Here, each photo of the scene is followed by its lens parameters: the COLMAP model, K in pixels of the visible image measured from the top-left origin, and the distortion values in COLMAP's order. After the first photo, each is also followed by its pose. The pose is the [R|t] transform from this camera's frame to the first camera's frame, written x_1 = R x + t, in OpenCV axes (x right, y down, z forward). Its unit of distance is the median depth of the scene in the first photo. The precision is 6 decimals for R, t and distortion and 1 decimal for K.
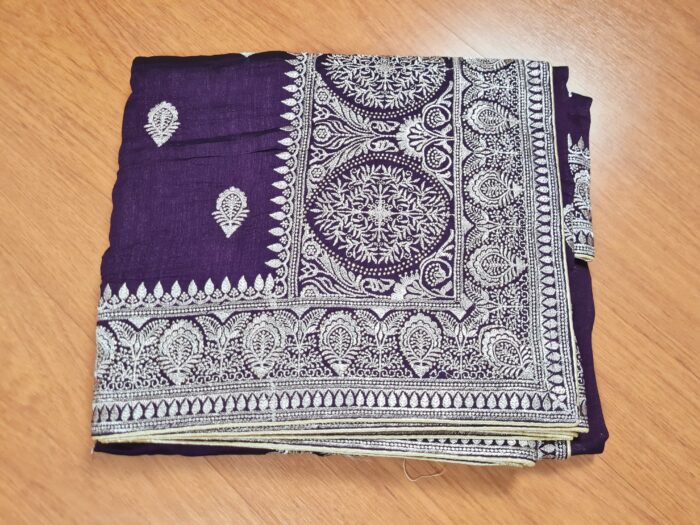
lens RADIAL K [[524.9, 0, 350.0], [0, 524.9, 262.5], [0, 0, 1]] dist [0.006297, 0.000339]
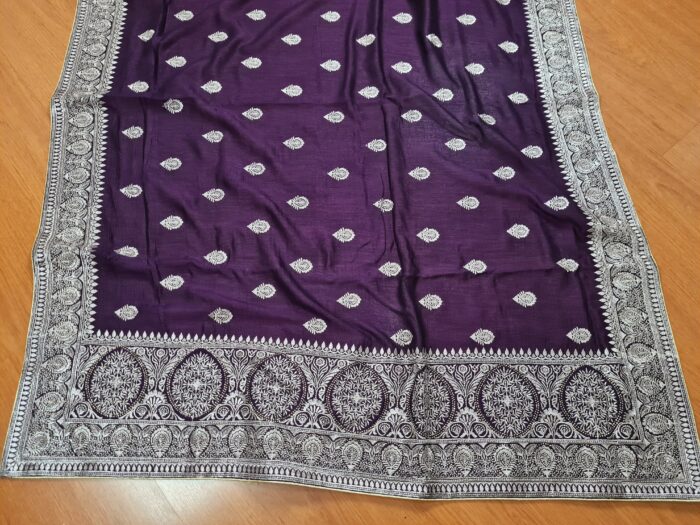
lens RADIAL K [[524.9, 0, 350.0], [0, 524.9, 262.5], [0, 0, 1]] dist [0.006297, 0.000339]
pose [[0.017590, 0.935056, -0.354064, 0.377462], [-0.979210, 0.087684, 0.182920, -1.463543], [0.202086, 0.343485, 0.917158, -0.909730]]
